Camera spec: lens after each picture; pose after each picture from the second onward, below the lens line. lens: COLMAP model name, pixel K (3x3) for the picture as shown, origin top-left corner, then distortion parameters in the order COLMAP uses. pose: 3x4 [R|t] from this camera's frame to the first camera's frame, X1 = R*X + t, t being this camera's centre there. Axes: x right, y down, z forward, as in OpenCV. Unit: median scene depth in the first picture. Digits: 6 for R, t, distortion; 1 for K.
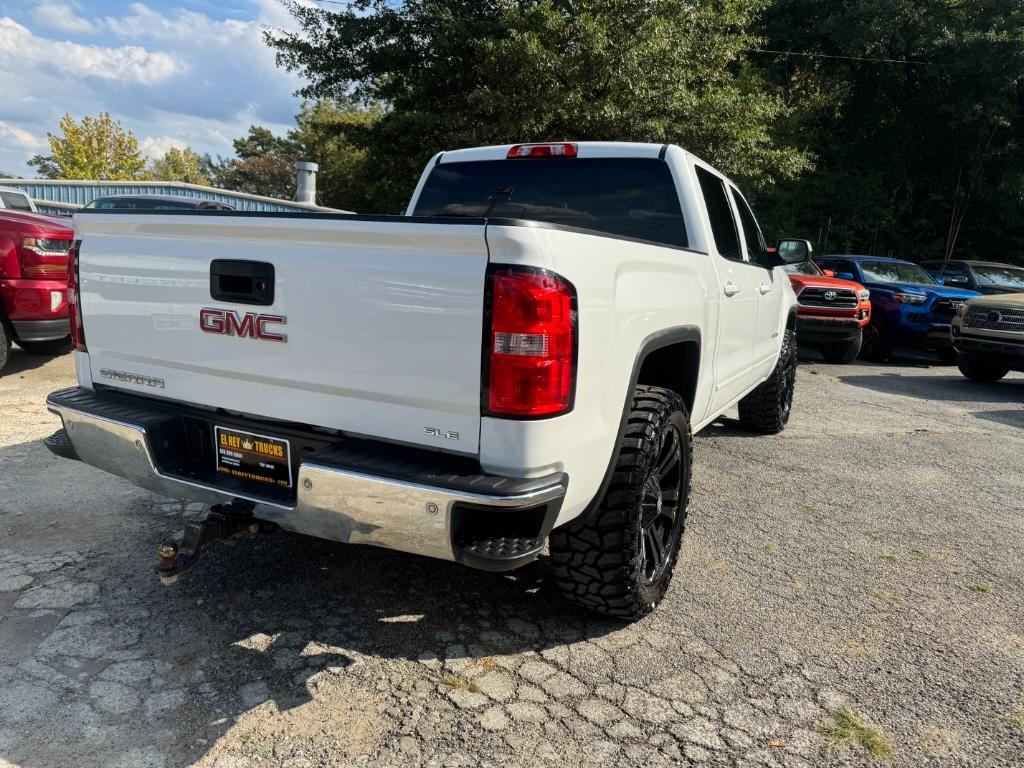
lens RADIAL K [[737.4, 0, 513.7], [0, 737.4, 382.1], [0, 0, 1]] dist [0.023512, -0.028930]
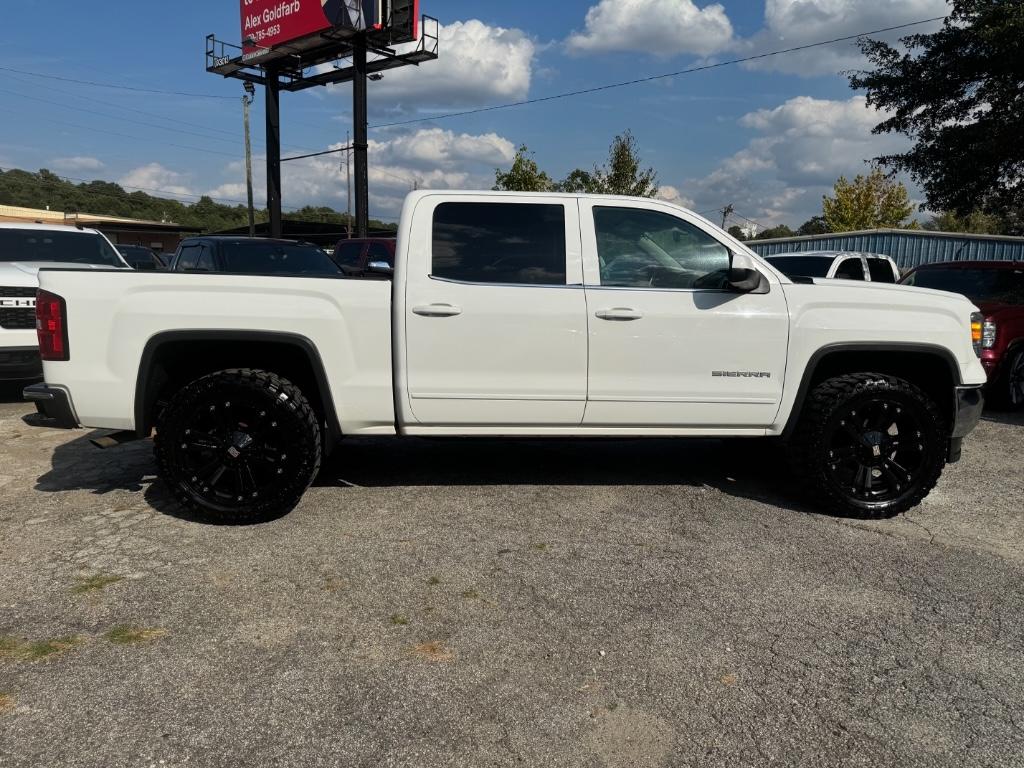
lens RADIAL K [[737.4, 0, 512.1], [0, 737.4, 388.6], [0, 0, 1]] dist [0.023512, -0.028930]
pose [[0.501084, 0.081291, -0.861572, 0.841093], [-0.129962, 0.991356, 0.017952, -0.027285], [0.855584, 0.102976, 0.507318, 0.349862]]
